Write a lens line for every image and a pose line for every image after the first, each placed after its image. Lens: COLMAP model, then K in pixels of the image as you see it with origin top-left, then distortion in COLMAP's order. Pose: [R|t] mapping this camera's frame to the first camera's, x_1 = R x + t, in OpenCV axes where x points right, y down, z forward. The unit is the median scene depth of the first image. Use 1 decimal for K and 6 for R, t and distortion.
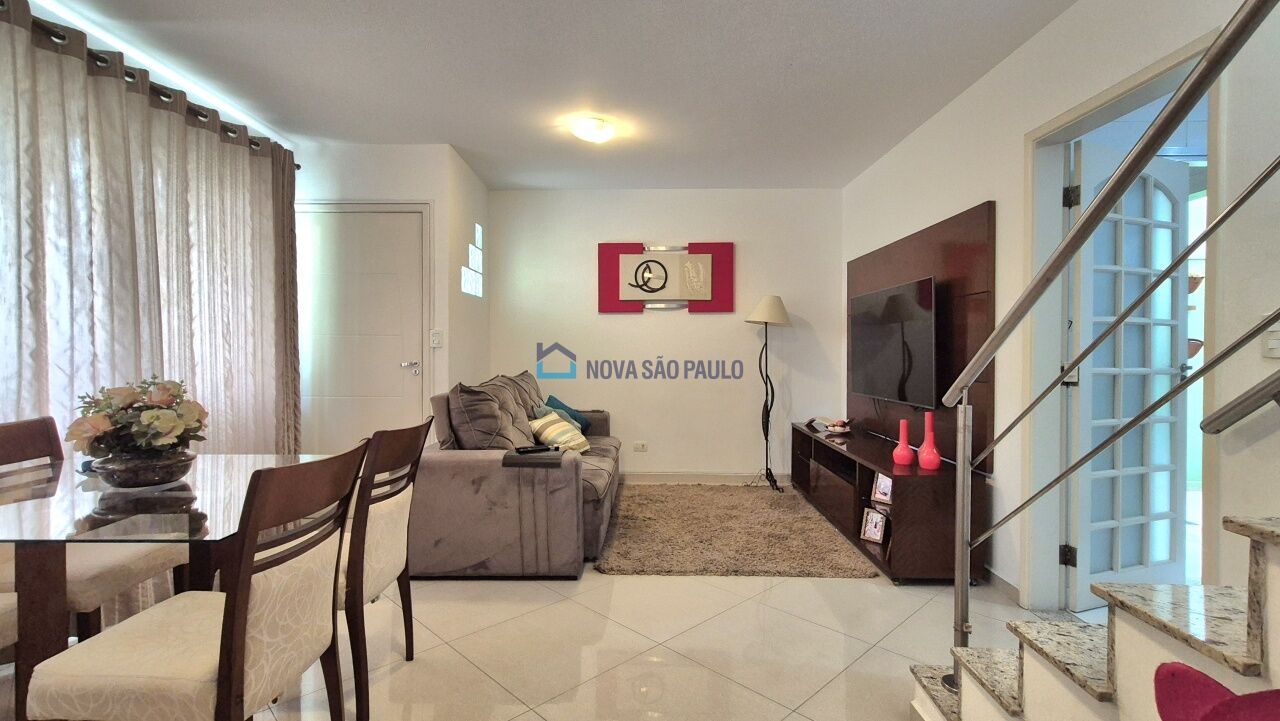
lens RADIAL K [[582.7, 0, 641.4], [0, 582.7, 360.4], [0, 0, 1]] dist [-0.001539, 0.001778]
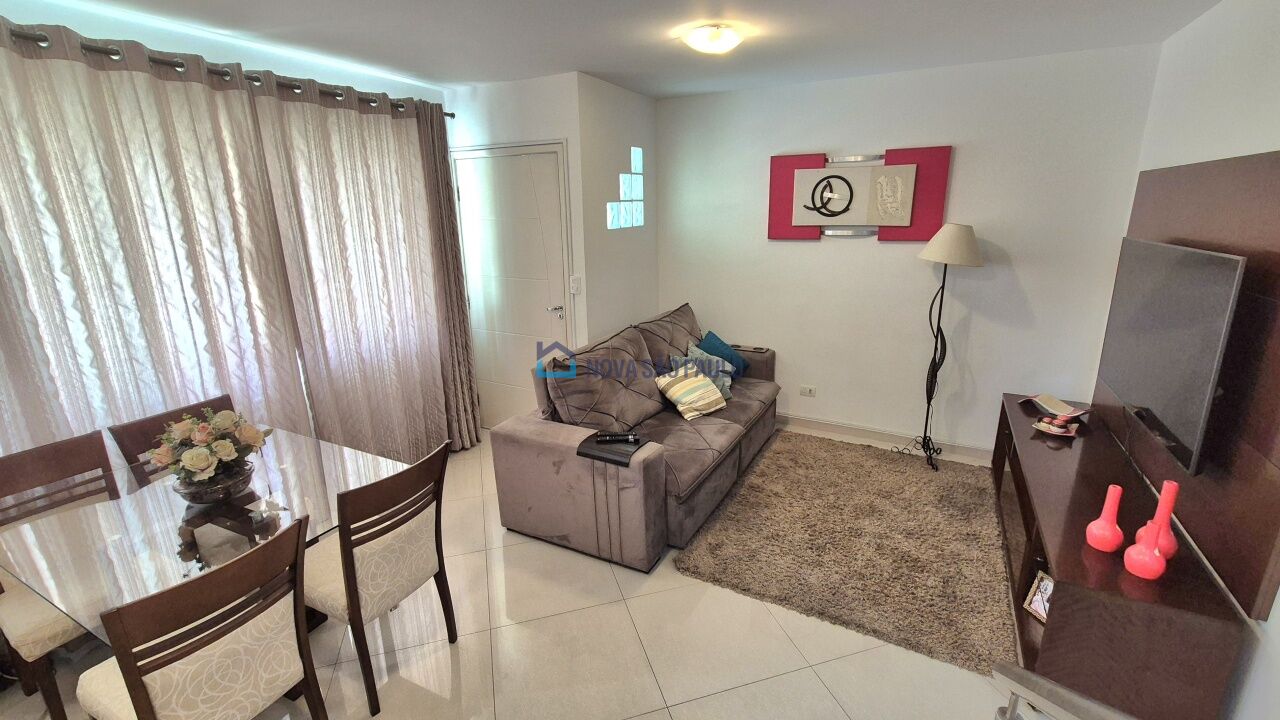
lens RADIAL K [[549.8, 0, 641.9], [0, 549.8, 360.6], [0, 0, 1]] dist [0.000008, -0.000595]
pose [[0.890544, 0.107704, -0.441964, 0.176781], [0.008096, 0.967661, 0.252126, -0.143989], [0.454826, -0.228107, 0.860872, 0.199007]]
